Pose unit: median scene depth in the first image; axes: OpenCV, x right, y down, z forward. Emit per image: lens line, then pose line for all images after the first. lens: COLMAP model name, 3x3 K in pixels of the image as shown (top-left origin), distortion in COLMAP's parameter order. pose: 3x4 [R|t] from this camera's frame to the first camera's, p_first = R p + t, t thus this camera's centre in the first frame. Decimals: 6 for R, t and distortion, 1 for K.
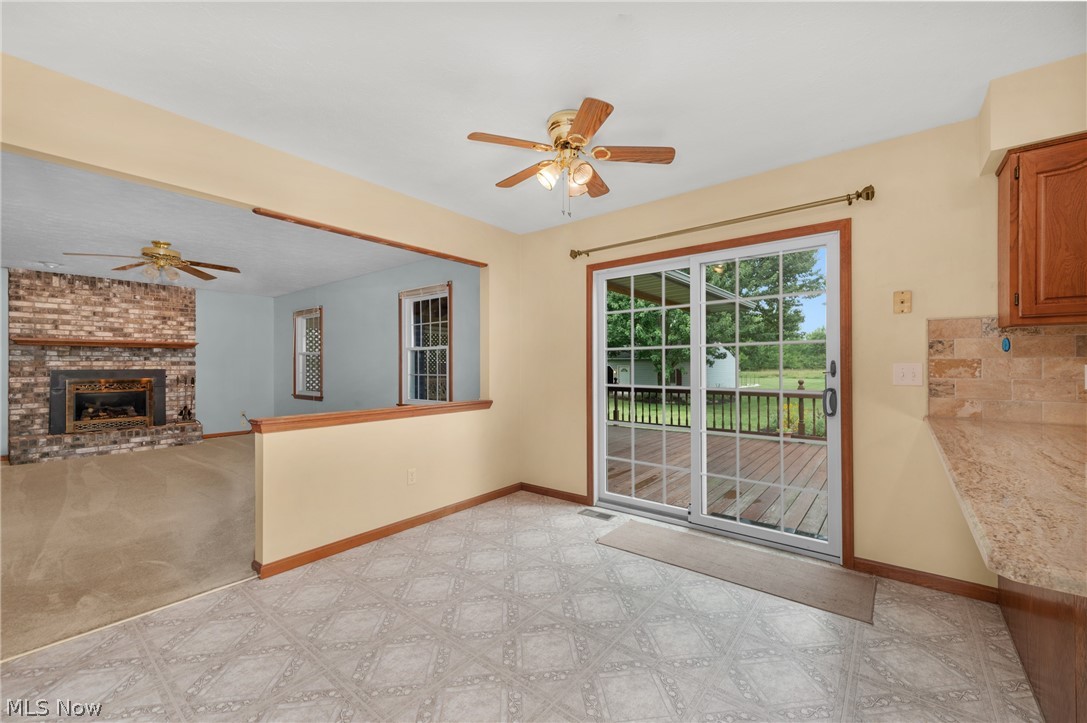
lens RADIAL K [[421.2, 0, 566.9], [0, 421.2, 363.3], [0, 0, 1]] dist [0.002447, 0.001126]
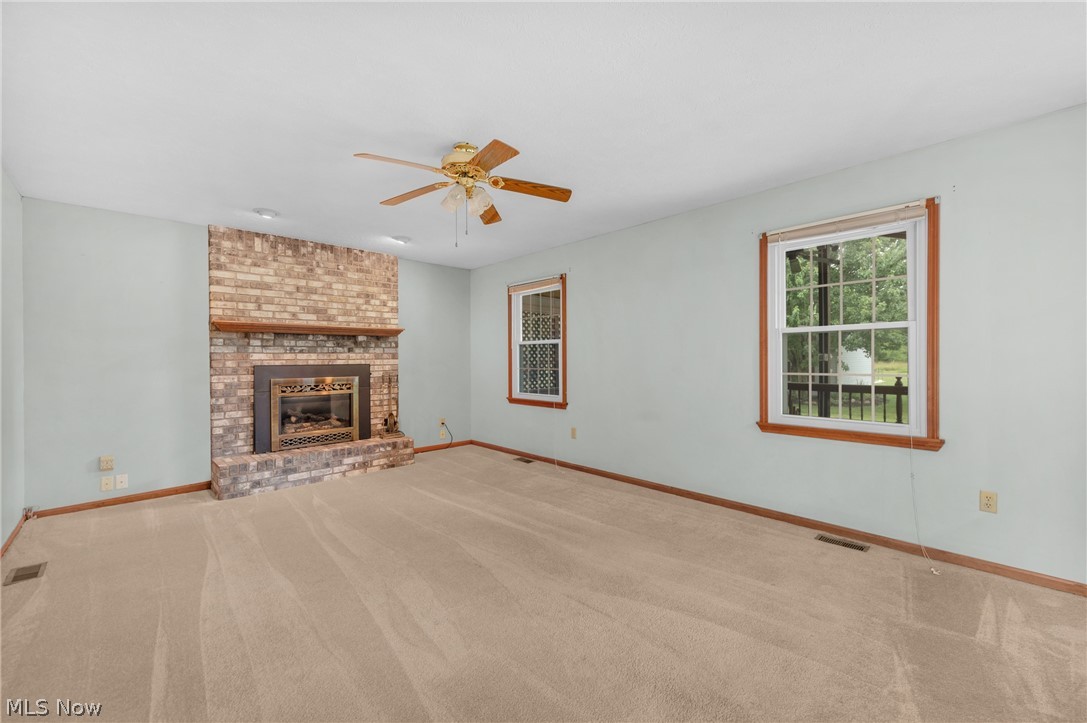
lens RADIAL K [[421.2, 0, 550.6], [0, 421.2, 363.4], [0, 0, 1]] dist [0.002447, 0.001126]
pose [[0.988591, -0.004176, -0.150567, -0.566466], [0.005725, 0.999935, 0.009859, 0.007565], [0.150516, -0.010608, 0.988551, 0.335402]]
